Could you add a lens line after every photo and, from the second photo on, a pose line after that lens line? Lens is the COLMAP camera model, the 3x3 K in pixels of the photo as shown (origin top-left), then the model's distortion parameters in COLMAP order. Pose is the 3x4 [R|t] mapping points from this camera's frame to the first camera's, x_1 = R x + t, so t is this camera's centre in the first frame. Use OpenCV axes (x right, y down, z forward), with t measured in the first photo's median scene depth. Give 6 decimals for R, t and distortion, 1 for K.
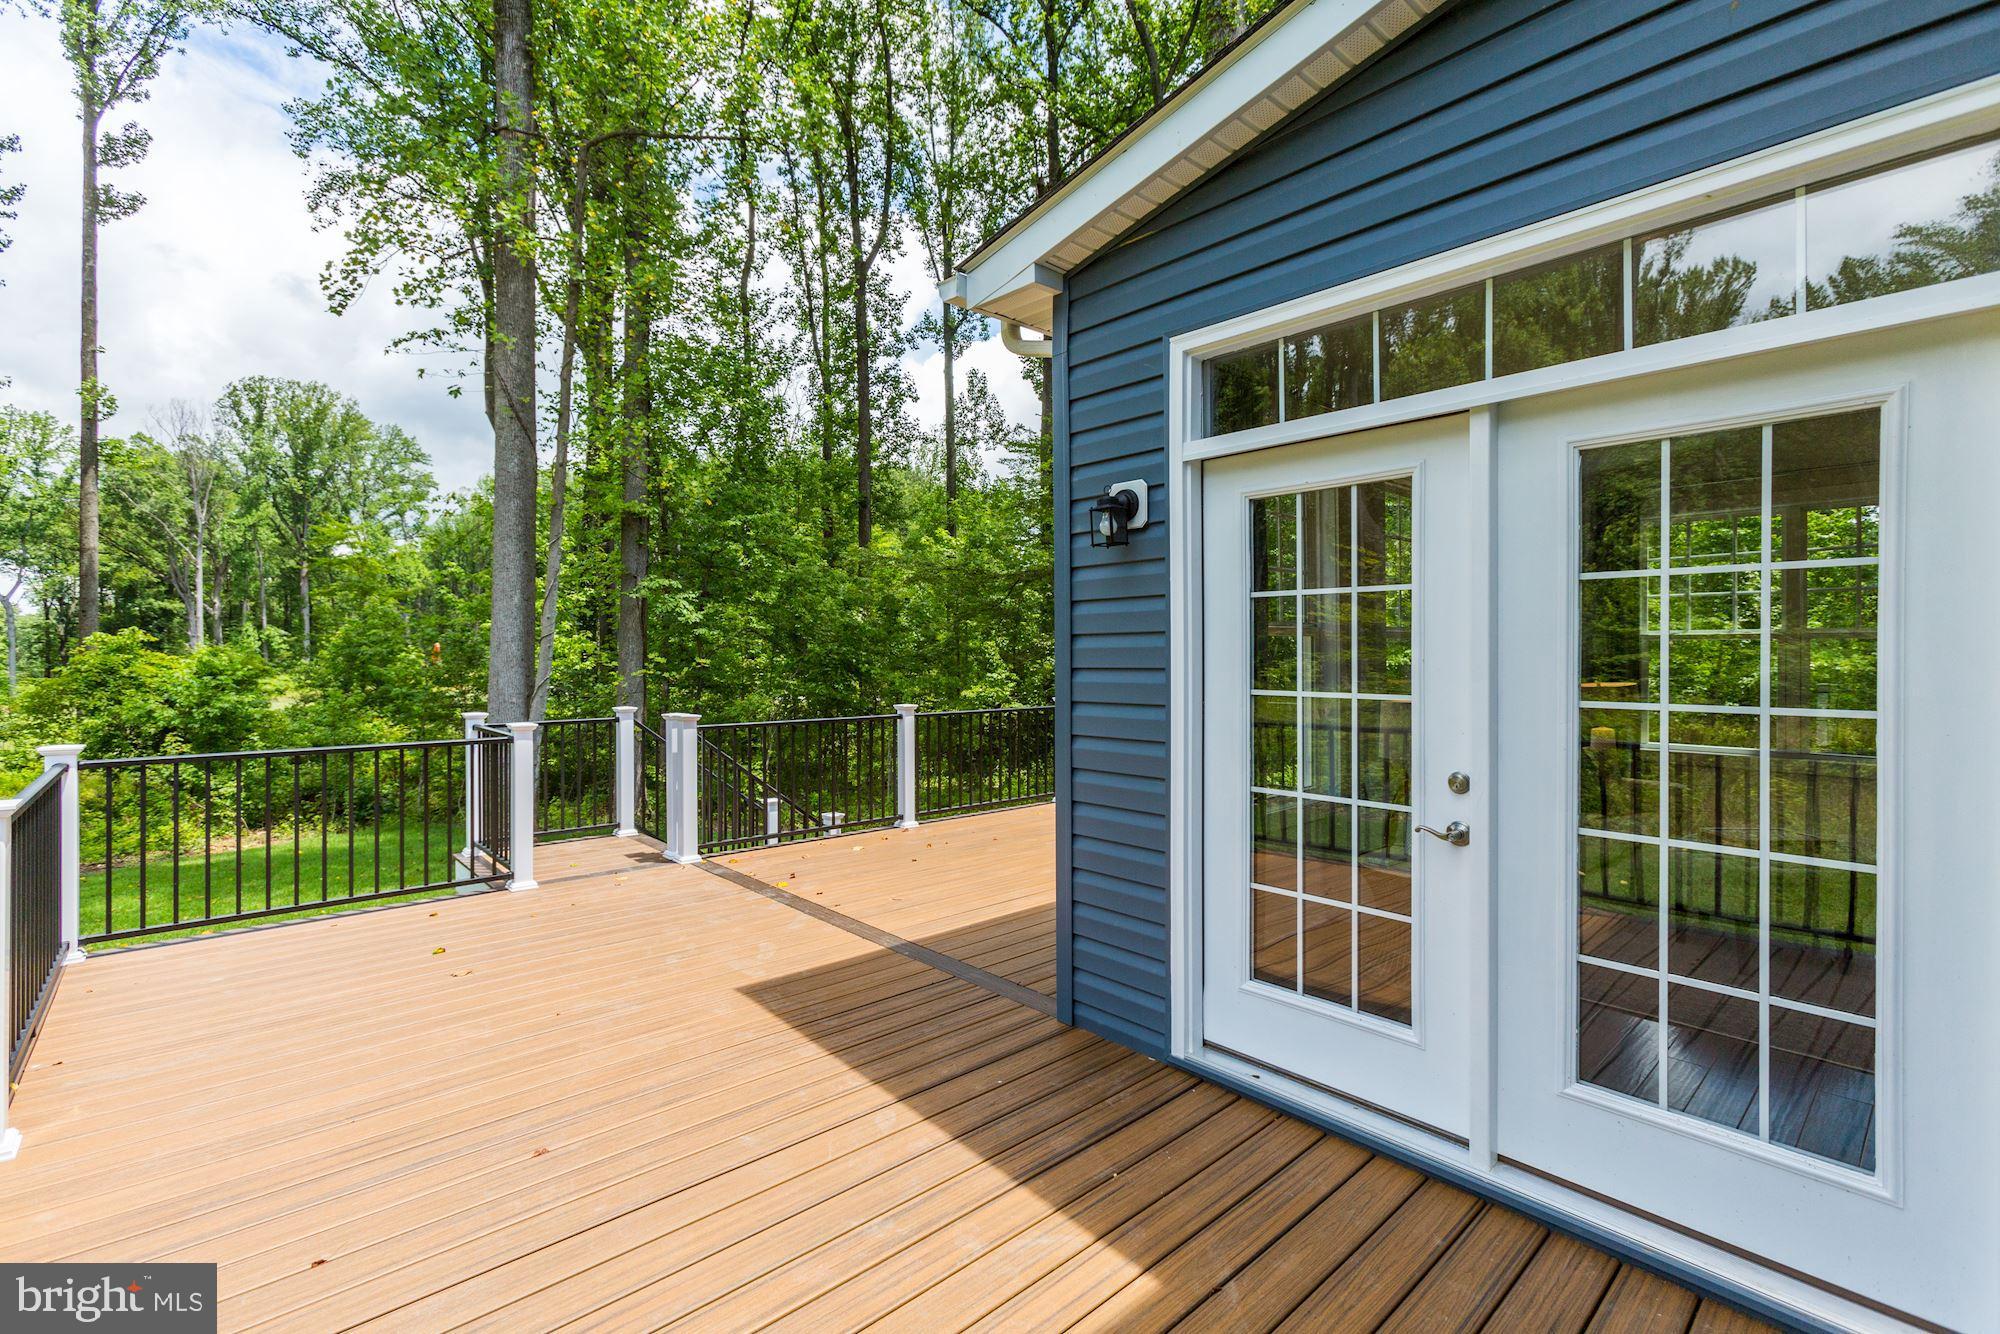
lens RADIAL K [[902.5, 0, 995.5], [0, 902.5, 647.0], [0, 0, 1]] dist [-0.000542, 0.000278]
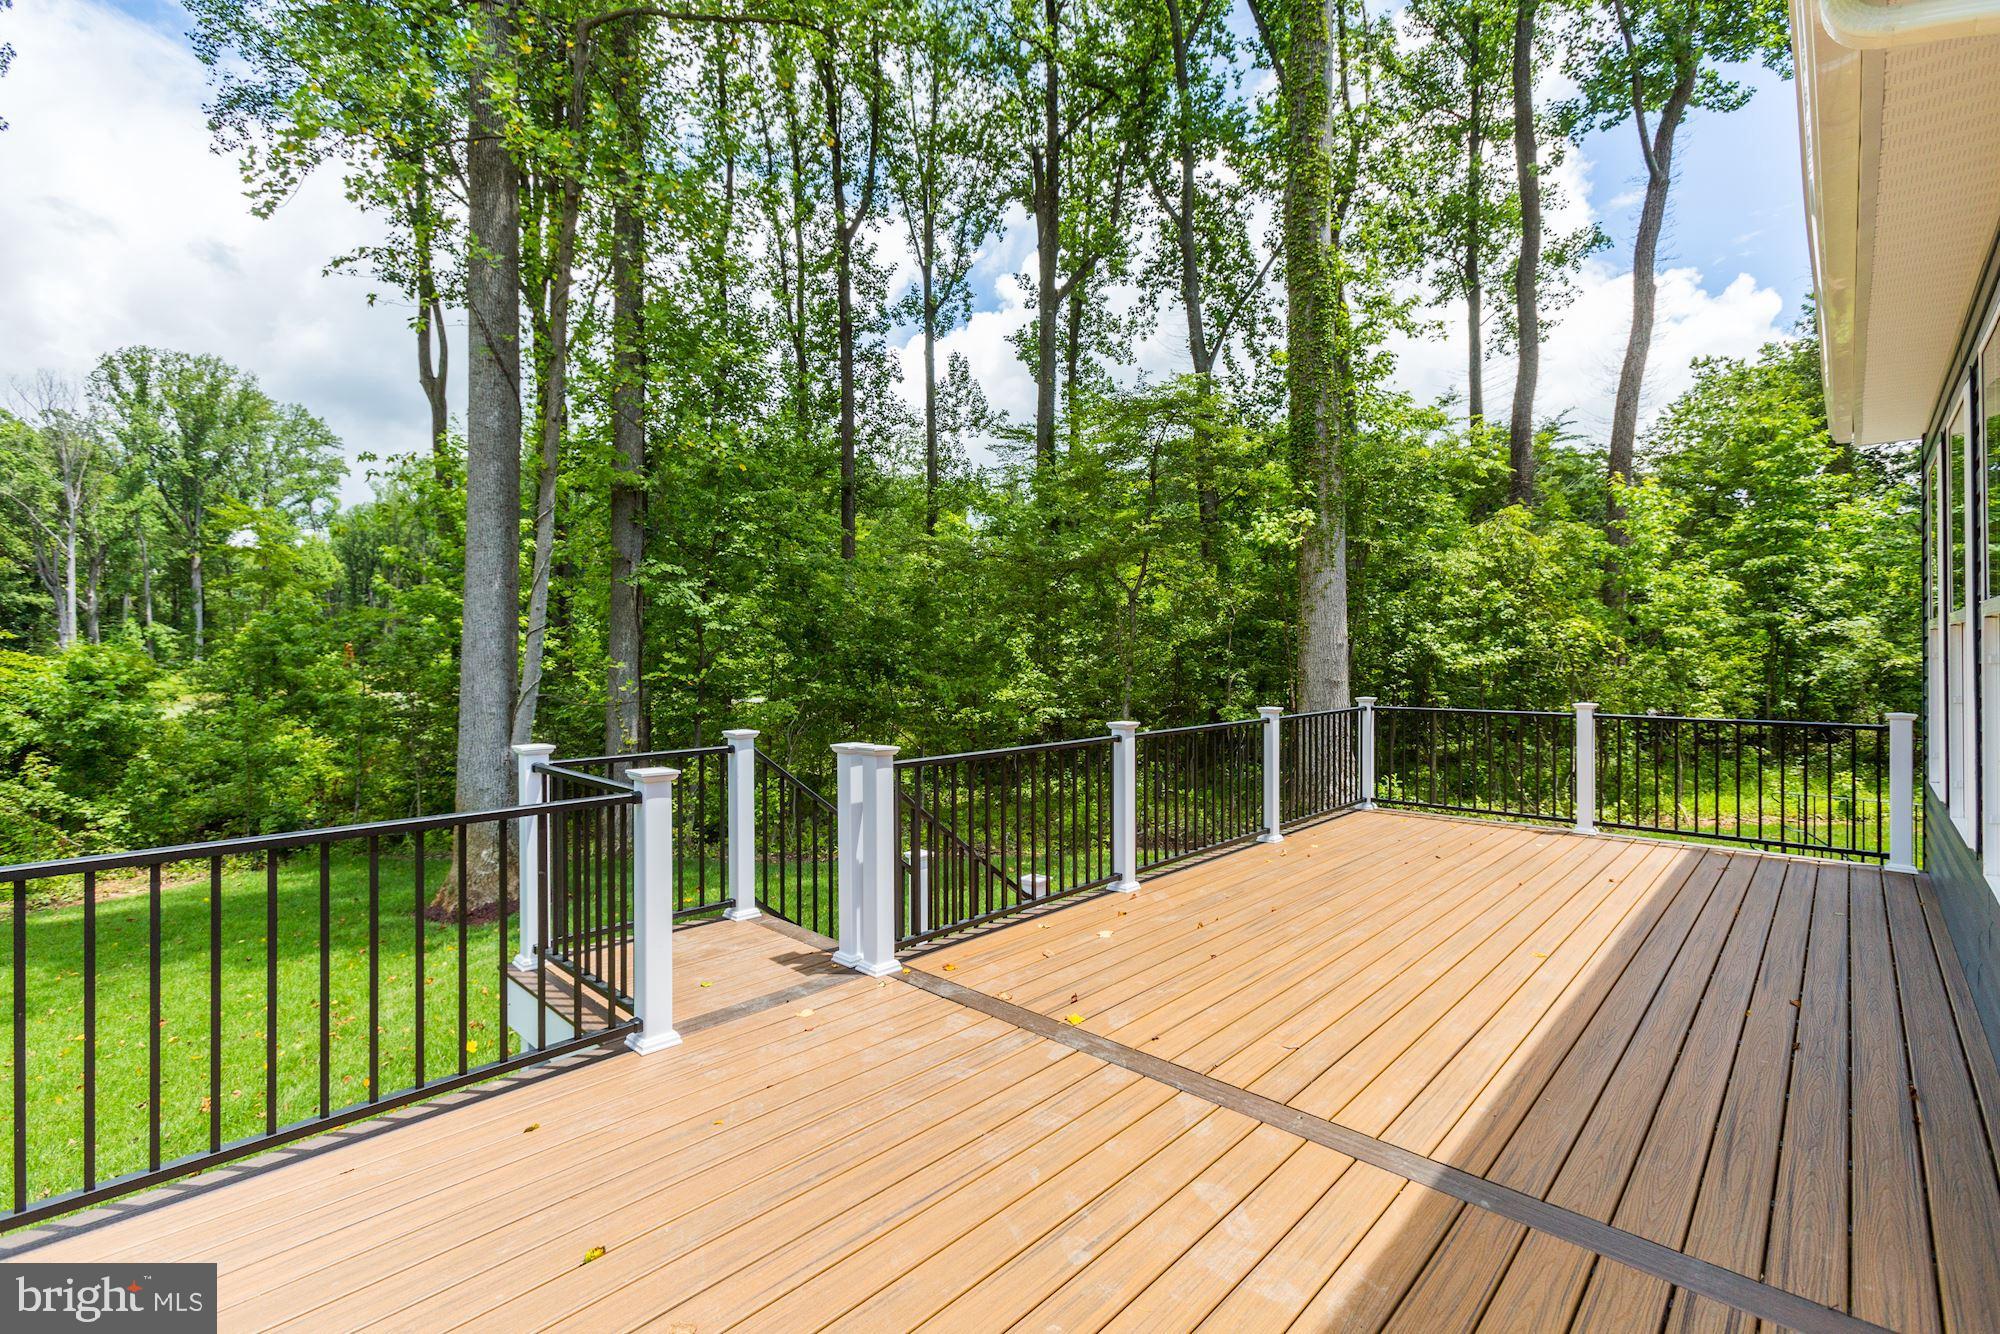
lens RADIAL K [[894.7, 0, 1006.6], [0, 894.7, 646.4], [0, 0, 1]] dist [0.001528, -0.001189]
pose [[0.996445, -0.001510, 0.084228, -0.058114], [0.001354, 0.999997, 0.001909, 0.000288], [-0.084231, -0.001788, 0.996445, 0.066046]]
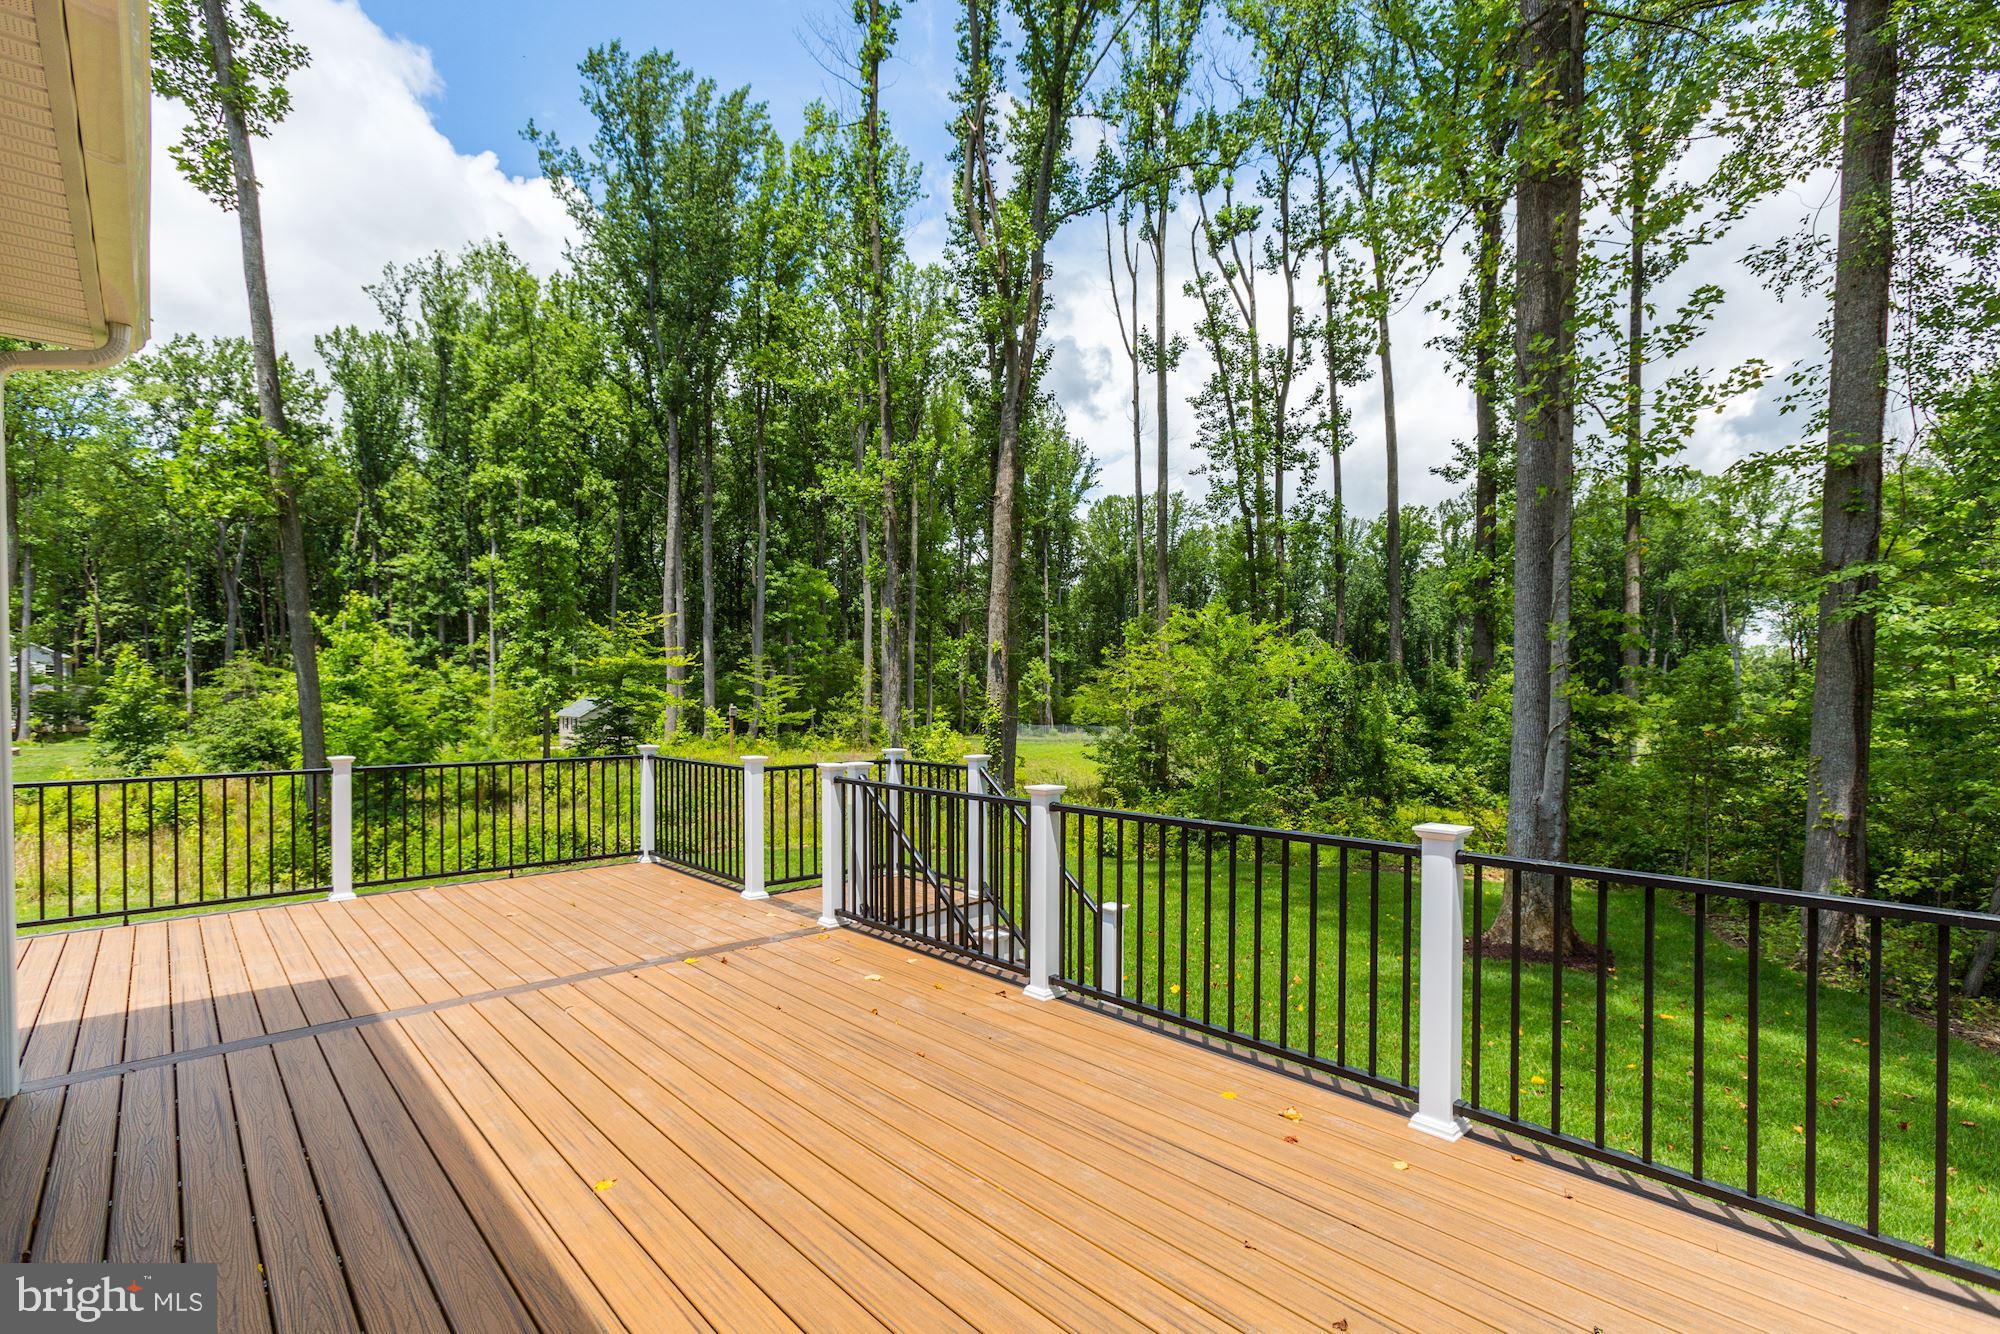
lens RADIAL K [[953.7, 0, 997.1], [0, 953.7, 701.9], [0, 0, 1]] dist [-0.002055, -0.000535]
pose [[-0.012267, 0.004894, -0.999913, 0.112517], [0.006599, 0.999967, 0.004813, 0.003242], [0.999903, -0.006539, -0.012299, 0.224574]]
